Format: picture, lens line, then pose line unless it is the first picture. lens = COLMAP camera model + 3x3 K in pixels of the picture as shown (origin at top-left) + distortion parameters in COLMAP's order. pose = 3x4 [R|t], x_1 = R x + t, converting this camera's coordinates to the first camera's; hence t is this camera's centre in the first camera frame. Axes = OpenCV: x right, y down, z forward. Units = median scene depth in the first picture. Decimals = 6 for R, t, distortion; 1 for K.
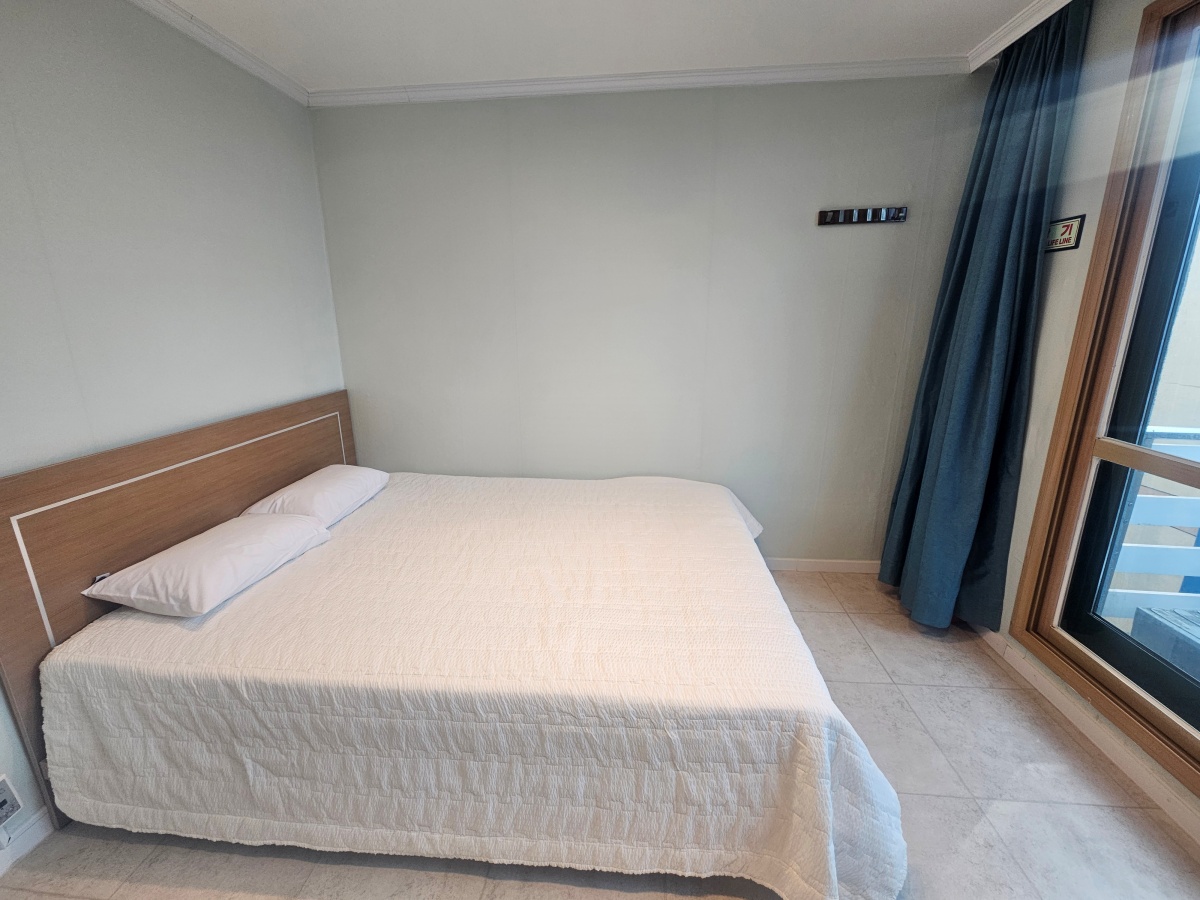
lens RADIAL K [[486.3, 0, 599.2], [0, 486.3, 435.4], [0, 0, 1]] dist [-0.000106, 0.000286]
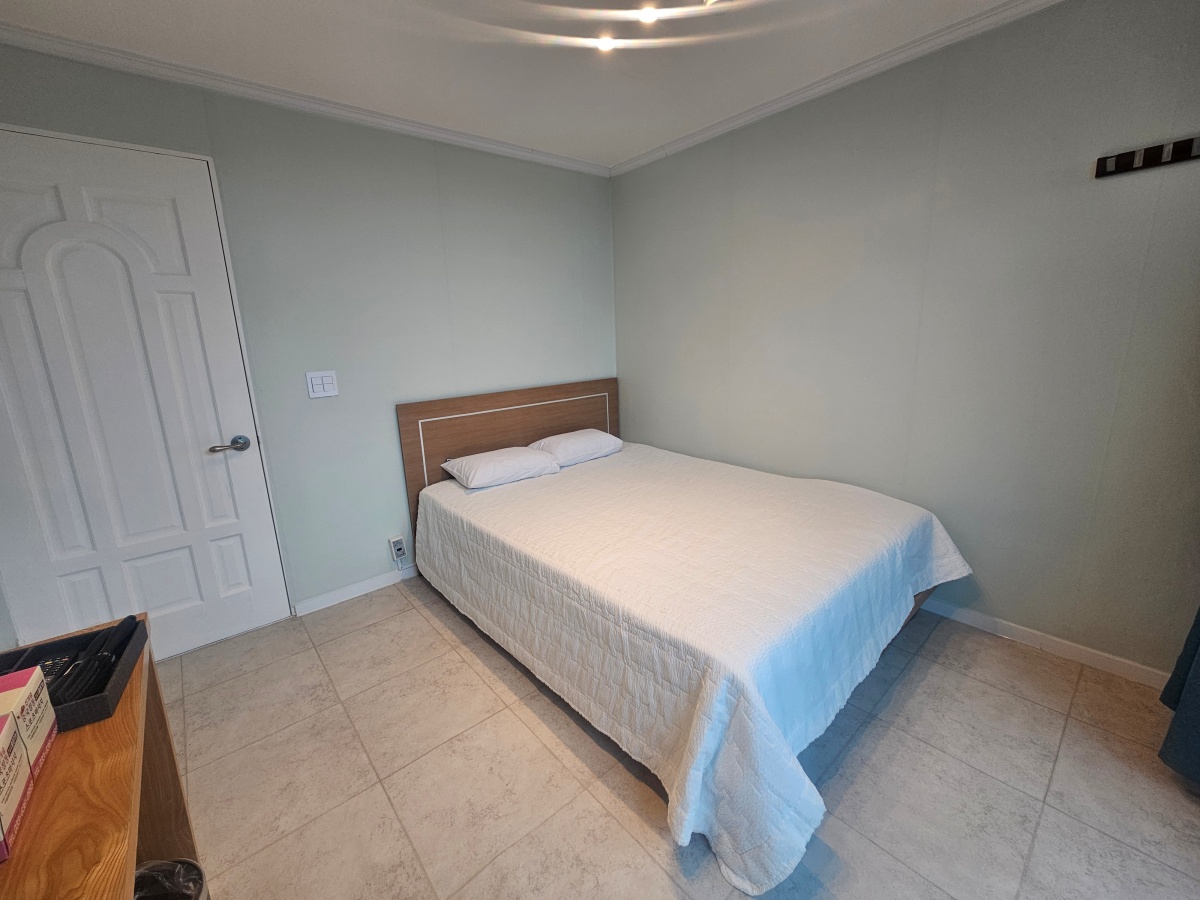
lens RADIAL K [[494.3, 0, 600.9], [0, 494.3, 432.7], [0, 0, 1]] dist [-0.000153, -0.000332]
pose [[0.719099, 0.119614, -0.684536, 0.869473], [-0.134664, 0.990387, 0.031594, 0.043627], [0.681735, 0.069463, 0.728294, -0.042334]]
